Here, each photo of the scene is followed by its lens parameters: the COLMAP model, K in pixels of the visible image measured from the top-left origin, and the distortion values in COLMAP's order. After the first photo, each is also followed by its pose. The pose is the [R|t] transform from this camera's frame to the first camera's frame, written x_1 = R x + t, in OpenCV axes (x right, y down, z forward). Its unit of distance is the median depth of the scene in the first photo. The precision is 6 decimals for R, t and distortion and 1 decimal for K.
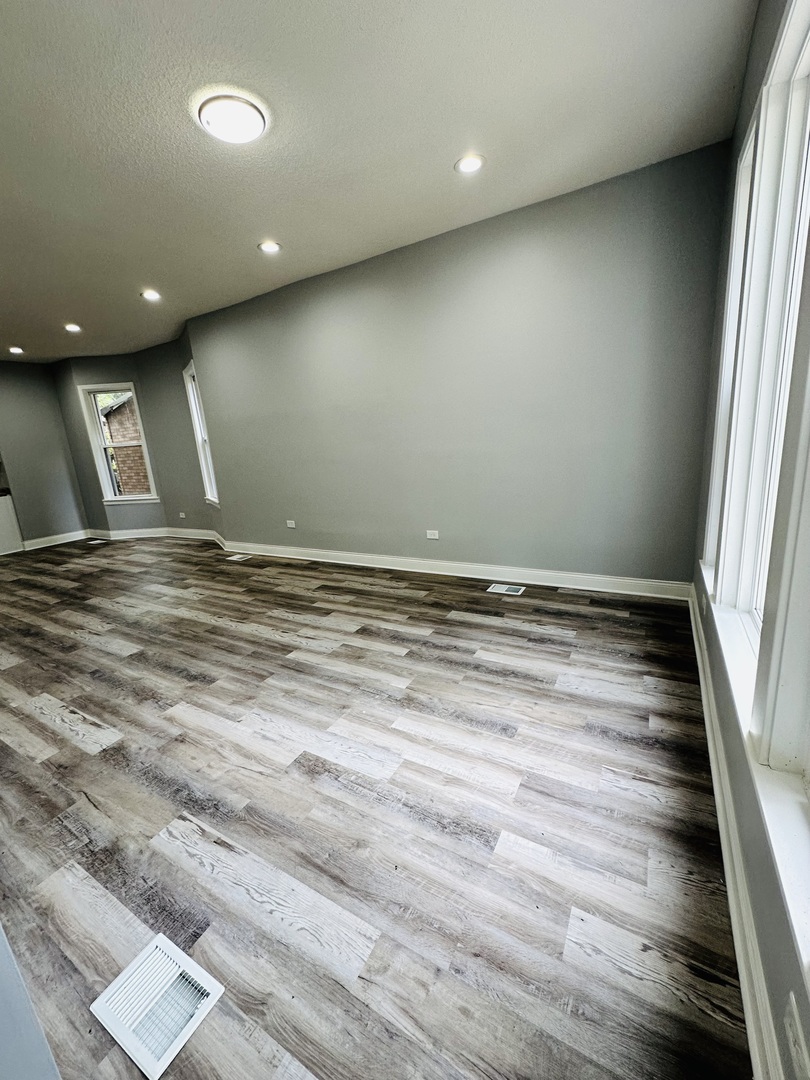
lens RADIAL K [[430.6, 0, 404.3], [0, 430.6, 539.0], [0, 0, 1]] dist [-0.000795, 0.000249]
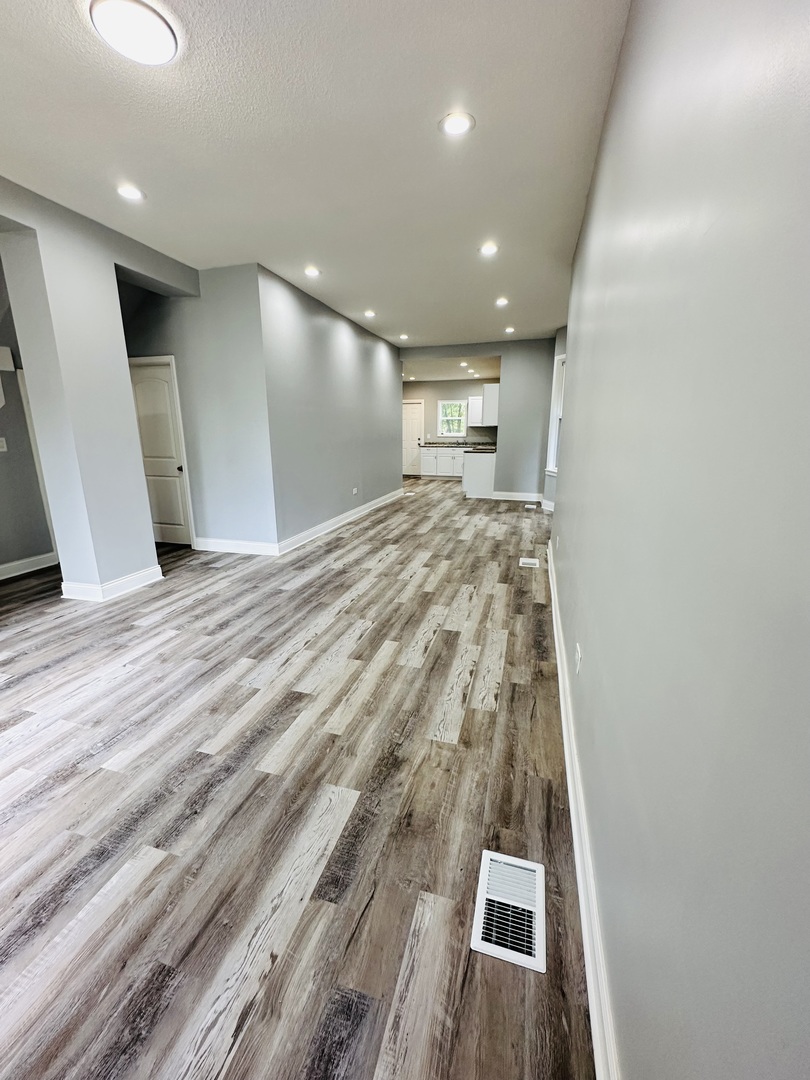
lens RADIAL K [[430.6, 0, 404.3], [0, 430.6, 539.0], [0, 0, 1]] dist [-0.000795, 0.000249]
pose [[0.232454, 0.309264, -0.922128, 0.484738], [-0.242729, 0.936546, 0.252911, -0.237075], [0.941832, 0.165037, 0.292772, 0.858435]]
